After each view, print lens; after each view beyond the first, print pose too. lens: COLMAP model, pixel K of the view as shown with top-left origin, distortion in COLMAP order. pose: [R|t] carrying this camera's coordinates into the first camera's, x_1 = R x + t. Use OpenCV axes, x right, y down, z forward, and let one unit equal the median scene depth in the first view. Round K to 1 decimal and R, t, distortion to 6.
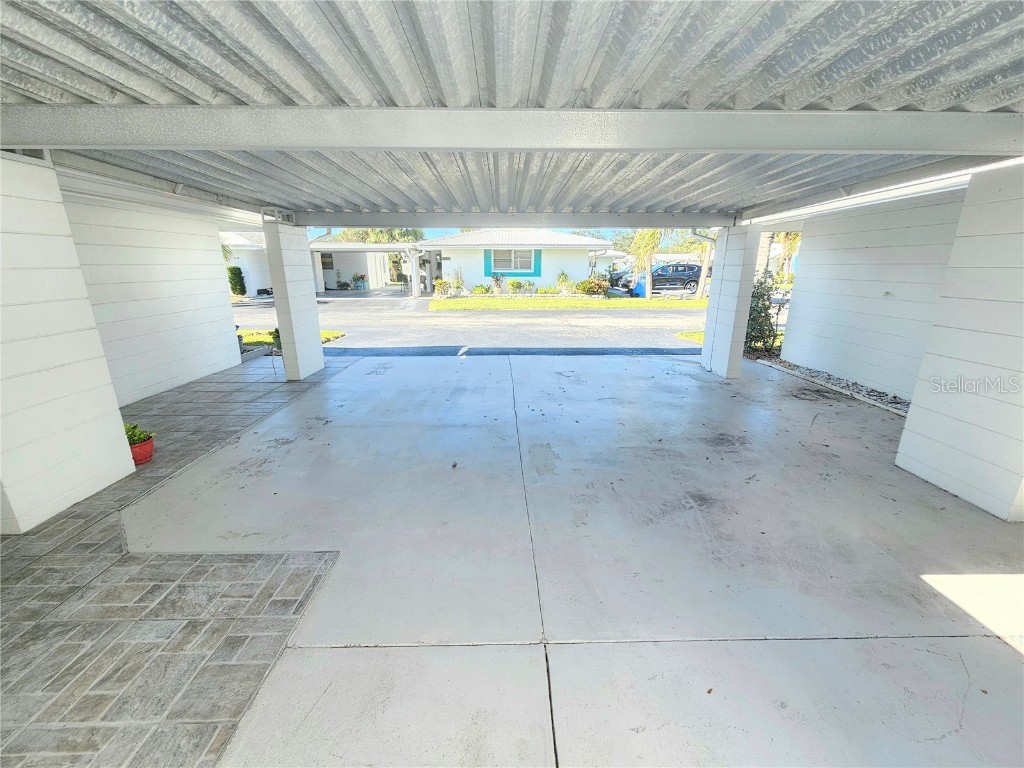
lens RADIAL K [[416.1, 0, 512.4], [0, 416.1, 384.9], [0, 0, 1]] dist [-0.003751, -0.000358]
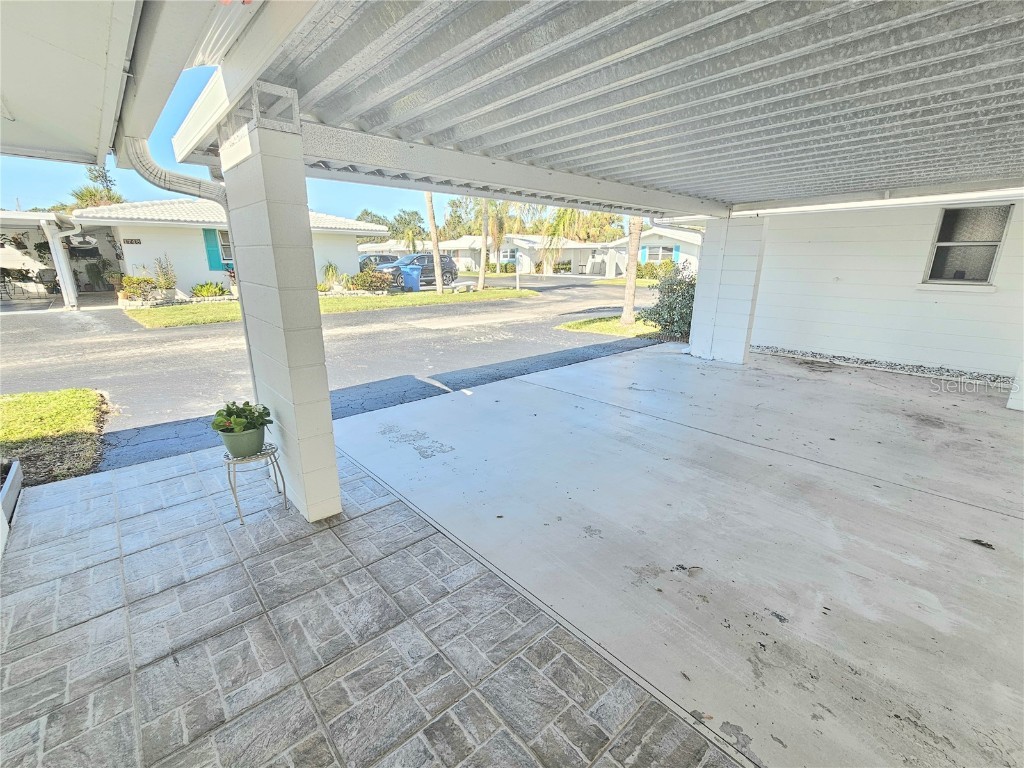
lens RADIAL K [[443.8, 0, 515.1], [0, 443.8, 383.7], [0, 0, 1]] dist [0.000284, -0.000251]
pose [[0.751537, -0.174247, 0.636262, -0.192468], [0.174410, 0.982649, 0.063101, -0.041698], [-0.636218, 0.063548, 0.768888, 0.154856]]
